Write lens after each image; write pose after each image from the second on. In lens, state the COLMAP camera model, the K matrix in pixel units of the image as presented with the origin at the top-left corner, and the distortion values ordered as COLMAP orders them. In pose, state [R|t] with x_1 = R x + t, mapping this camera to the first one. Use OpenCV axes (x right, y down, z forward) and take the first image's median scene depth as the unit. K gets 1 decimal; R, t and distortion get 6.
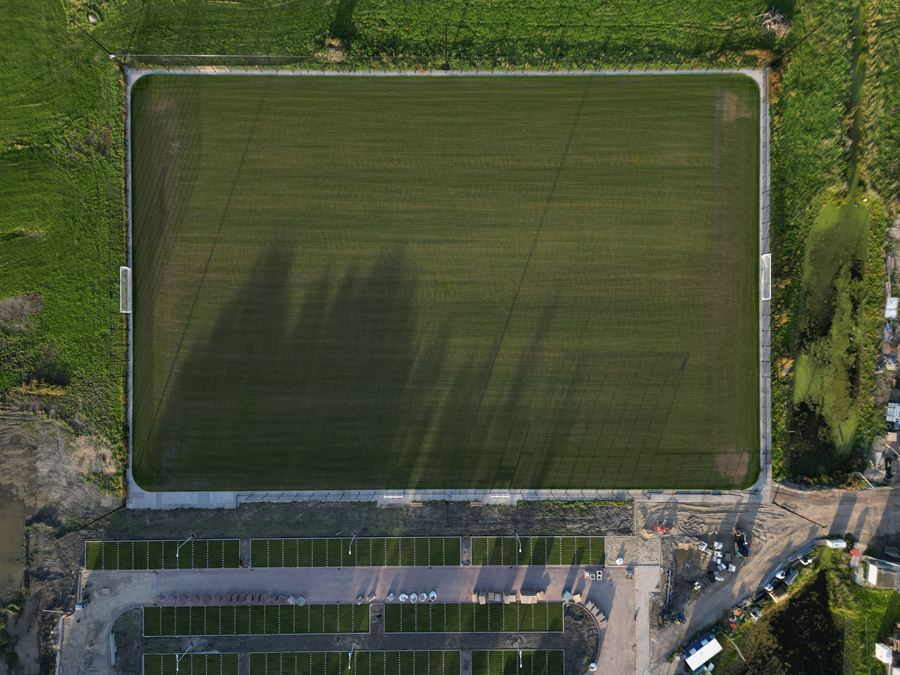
lens RADIAL K [[626.9, 0, 447.3], [0, 626.9, 337.9], [0, 0, 1]] dist [0.071148, -0.063776]
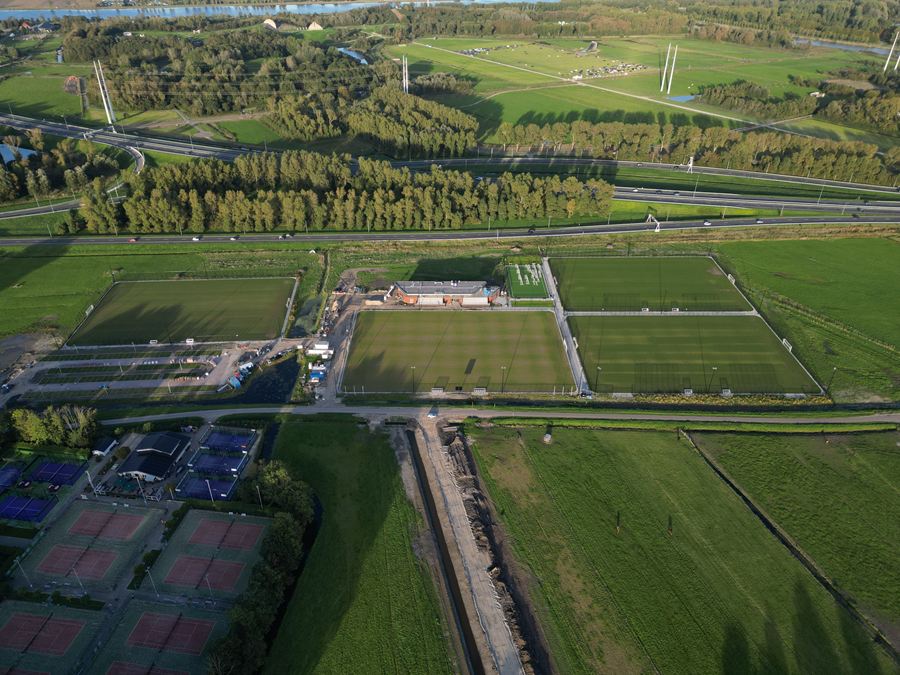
lens RADIAL K [[626.9, 0, 447.3], [0, 626.9, 337.9], [0, 0, 1]] dist [0.071148, -0.063776]
pose [[0.997662, -0.038328, 0.056588, 1.138896], [0.068327, 0.539390, -0.839279, 2.861188], [0.001645, 0.841183, 0.540748, -0.657425]]
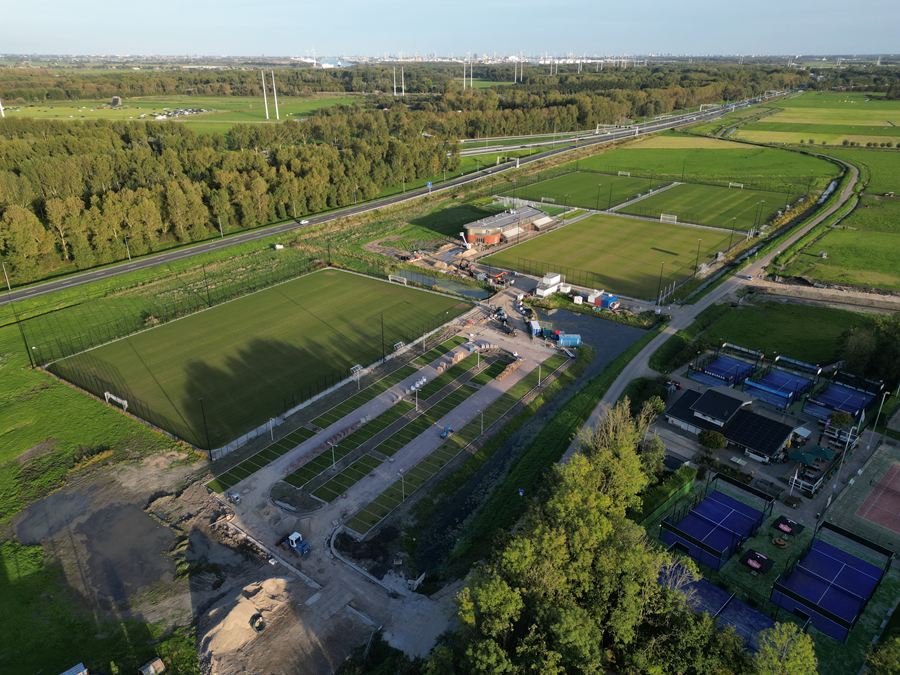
lens RADIAL K [[626.9, 0, 447.3], [0, 626.9, 337.9], [0, 0, 1]] dist [0.071148, -0.063776]
pose [[0.571379, -0.339281, 0.747271, -1.071575], [0.820685, 0.235046, -0.520796, 1.204685], [0.001053, 0.910847, 0.412743, 0.287589]]
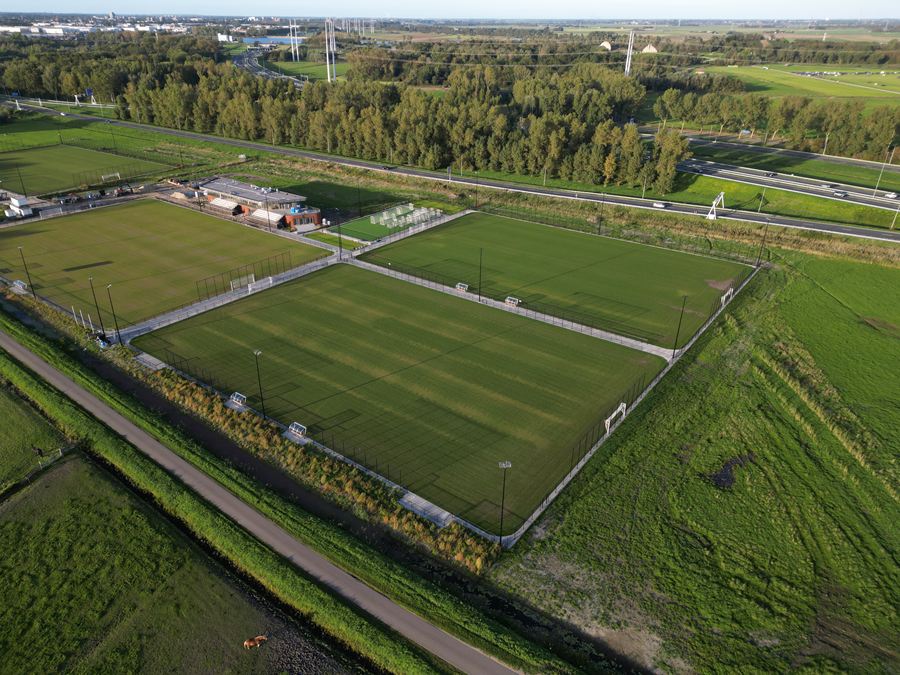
lens RADIAL K [[626.9, 0, 447.3], [0, 626.9, 337.9], [0, 0, 1]] dist [0.071148, -0.063776]
pose [[0.835628, 0.249572, -0.489326, 3.178750], [-0.549295, 0.377526, -0.745486, 1.396171], [-0.001319, 0.891733, 0.452560, 0.373607]]
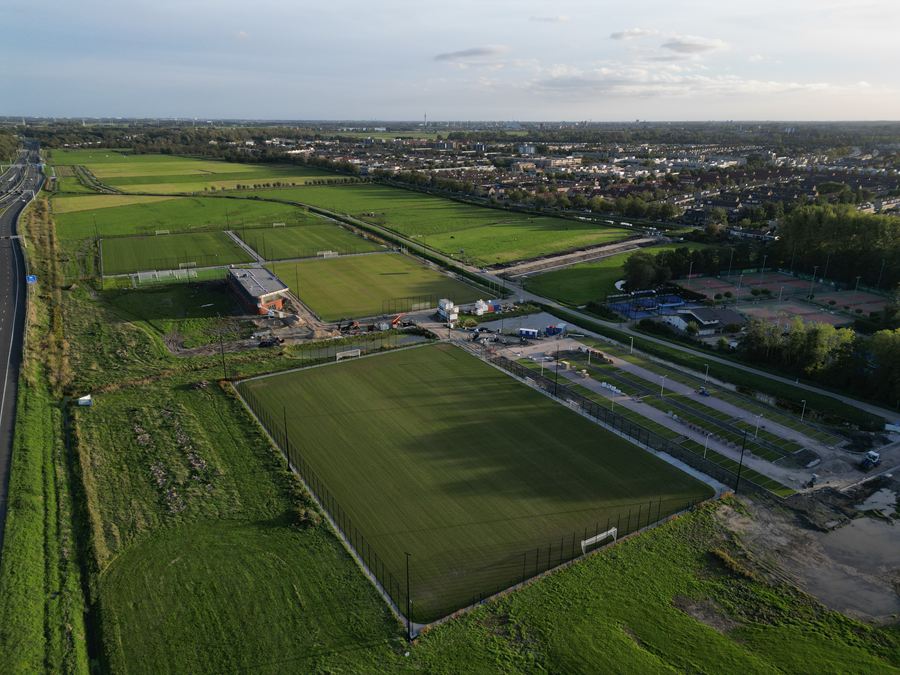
lens RADIAL K [[626.9, 0, 447.3], [0, 626.9, 337.9], [0, 0, 1]] dist [0.071148, -0.063776]
pose [[-0.519485, -0.286757, 0.804926, -1.096917], [0.854438, -0.165019, 0.492650, -0.731830], [-0.008443, 0.943684, 0.330741, 0.339797]]
